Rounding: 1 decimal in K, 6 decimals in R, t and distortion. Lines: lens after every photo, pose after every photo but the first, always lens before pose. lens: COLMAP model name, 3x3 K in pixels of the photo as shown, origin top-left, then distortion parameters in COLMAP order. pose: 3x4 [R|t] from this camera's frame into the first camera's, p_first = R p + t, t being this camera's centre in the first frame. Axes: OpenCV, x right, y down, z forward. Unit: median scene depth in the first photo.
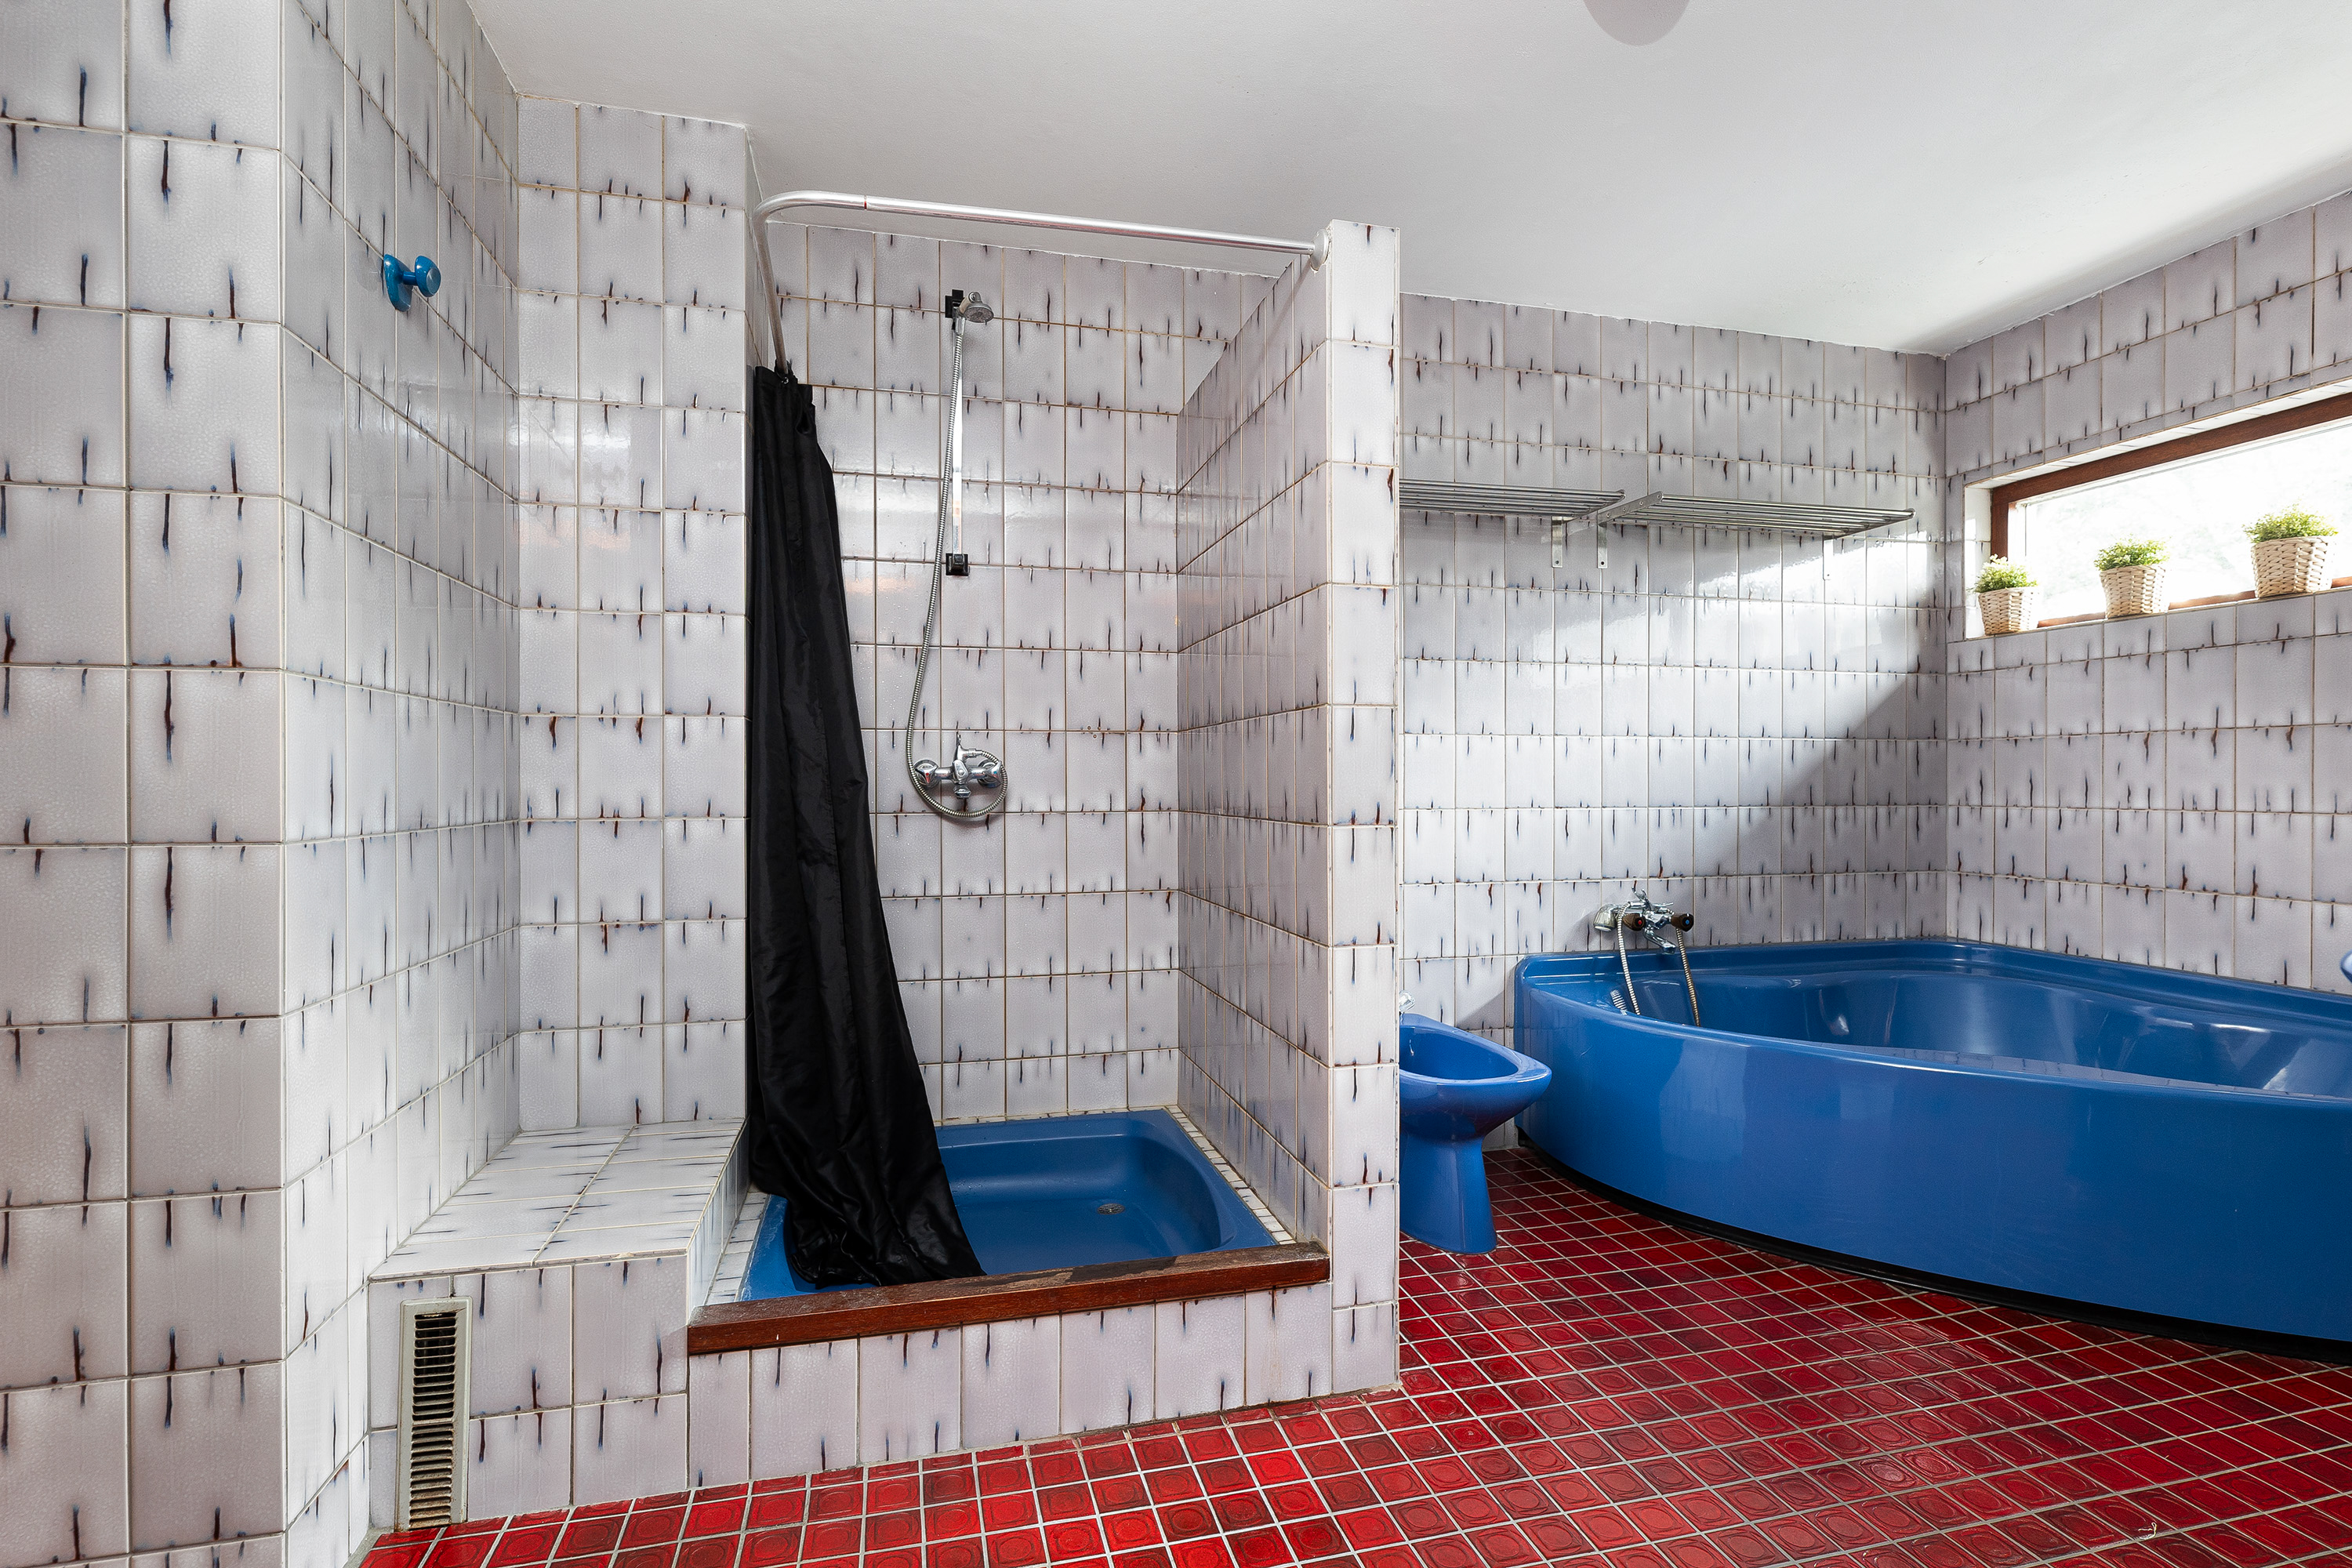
lens RADIAL K [[1103.1, 0, 1176.0], [0, 1103.1, 784.0], [0, 0, 1]] dist [0.015226, 0.000369]
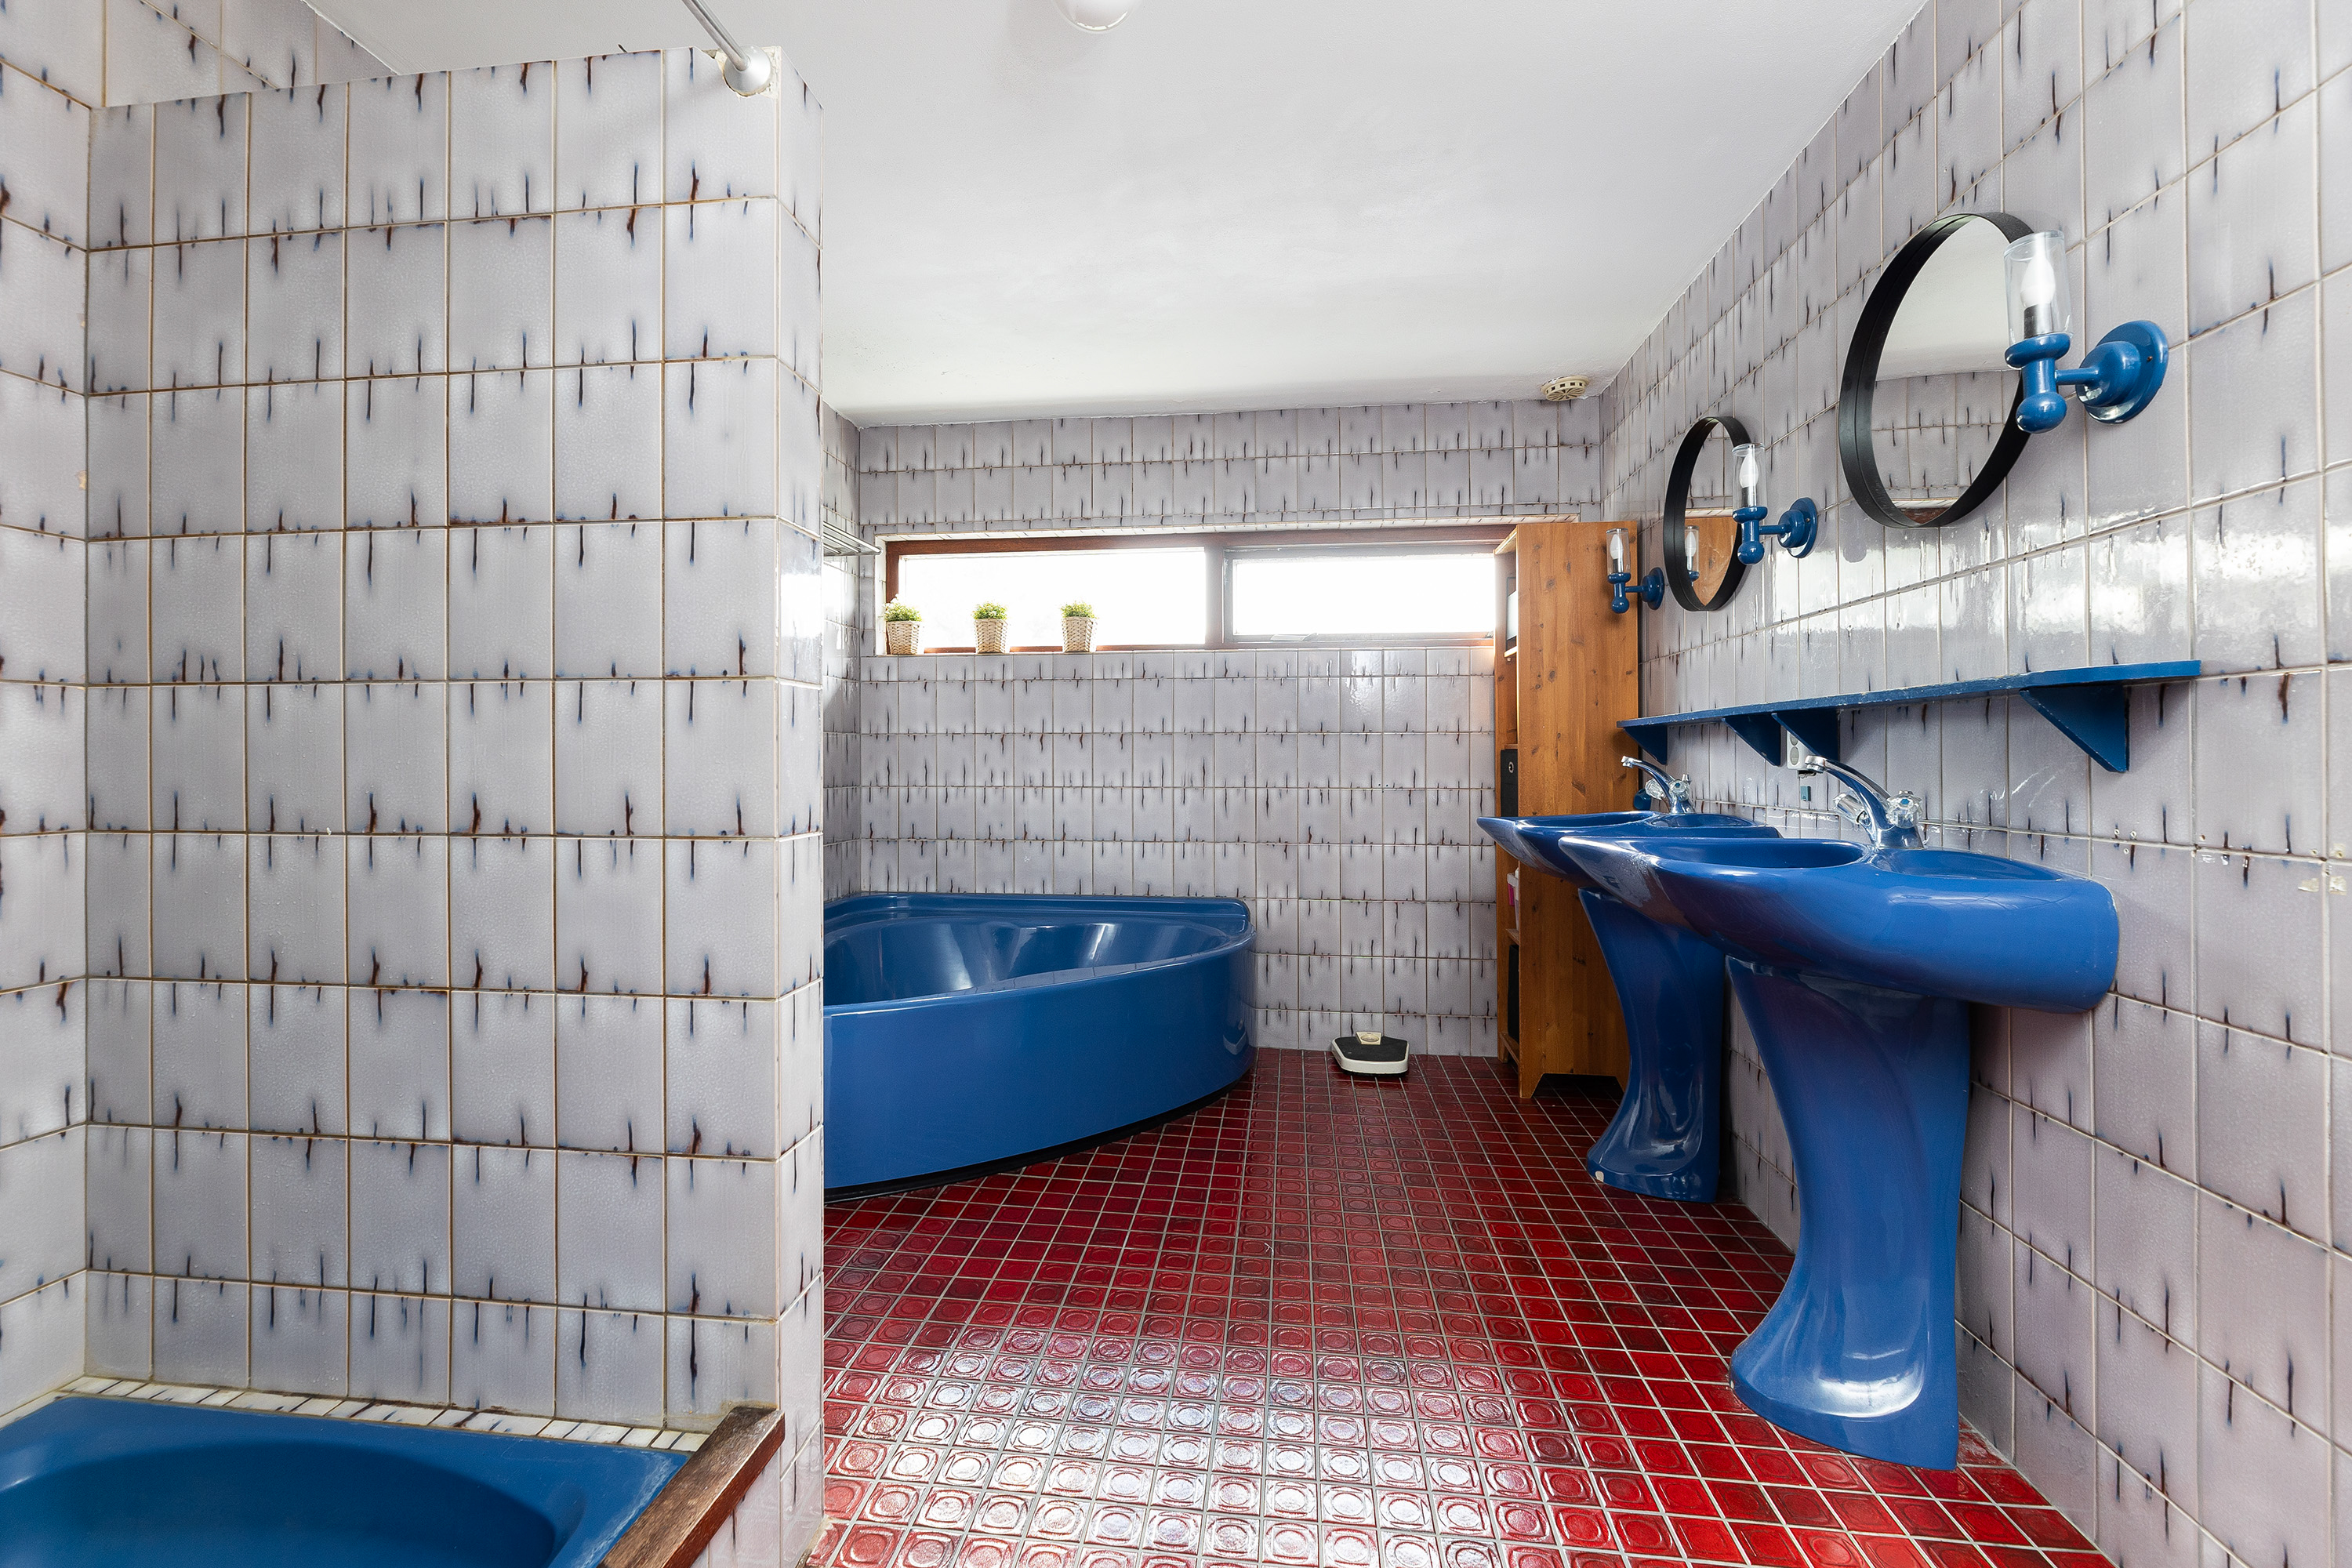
lens RADIAL K [[982.2, 0, 1162.1], [0, 982.2, 754.6], [0, 0, 1]] dist [-0.001318, -0.000077]
pose [[0.374583, 0.007160, 0.927166, -0.247314], [0.001145, 0.999966, -0.008184, -0.008715], [-0.927193, 0.004127, 0.374562, 0.327409]]
